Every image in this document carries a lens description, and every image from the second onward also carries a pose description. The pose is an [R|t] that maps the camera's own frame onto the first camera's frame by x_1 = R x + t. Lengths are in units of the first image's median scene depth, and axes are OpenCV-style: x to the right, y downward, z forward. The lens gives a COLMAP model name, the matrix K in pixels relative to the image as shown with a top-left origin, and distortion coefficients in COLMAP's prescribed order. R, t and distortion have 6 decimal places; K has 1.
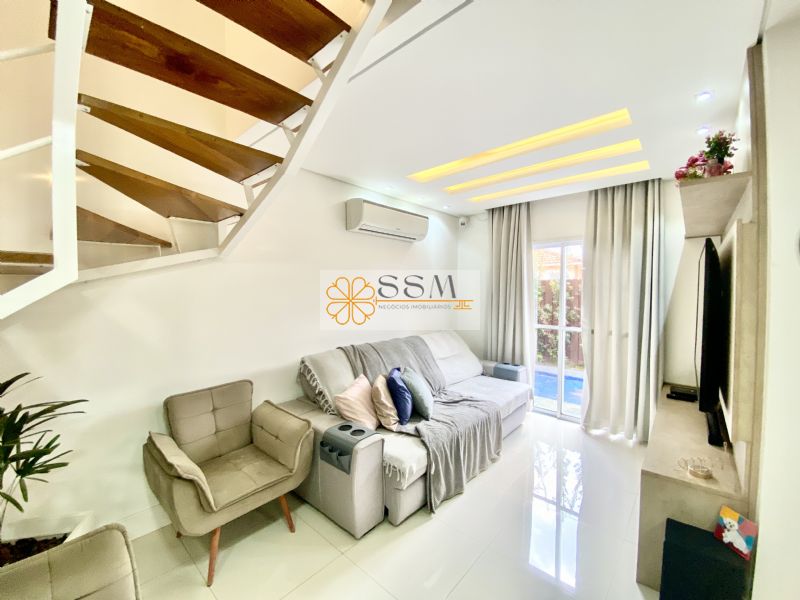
lens RADIAL K [[320.3, 0, 389.0], [0, 320.3, 298.5], [0, 0, 1]] dist [0.029738, -0.022651]
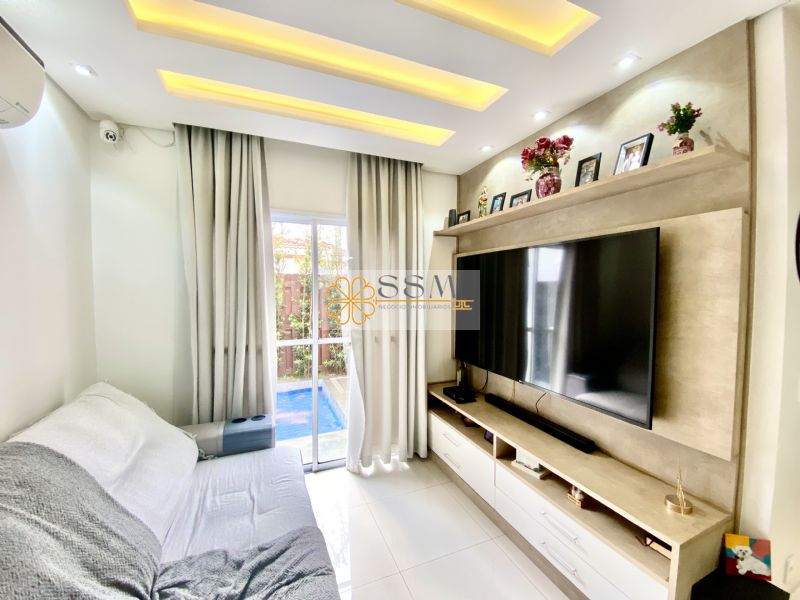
lens RADIAL K [[329.0, 0, 398.0], [0, 329.0, 301.7], [0, 0, 1]] dist [0.016808, -0.017793]
pose [[0.401072, -0.042288, 0.915070, -0.047186], [0.022011, 0.999090, 0.036523, -0.019433], [-0.915782, 0.005493, 0.401638, 0.688842]]
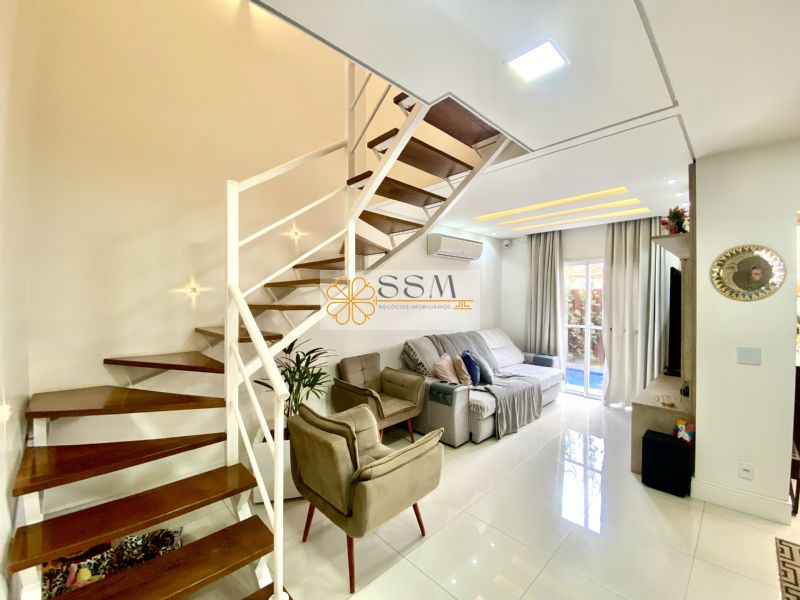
lens RADIAL K [[317.6, 0, 396.4], [0, 317.6, 298.2], [0, 0, 1]] dist [0.060816, -0.045412]
pose [[0.998388, 0.007126, -0.056316, -0.198715], [-0.008513, 0.999665, -0.024434, 0.016962], [0.056123, 0.024874, 0.998114, -0.427137]]
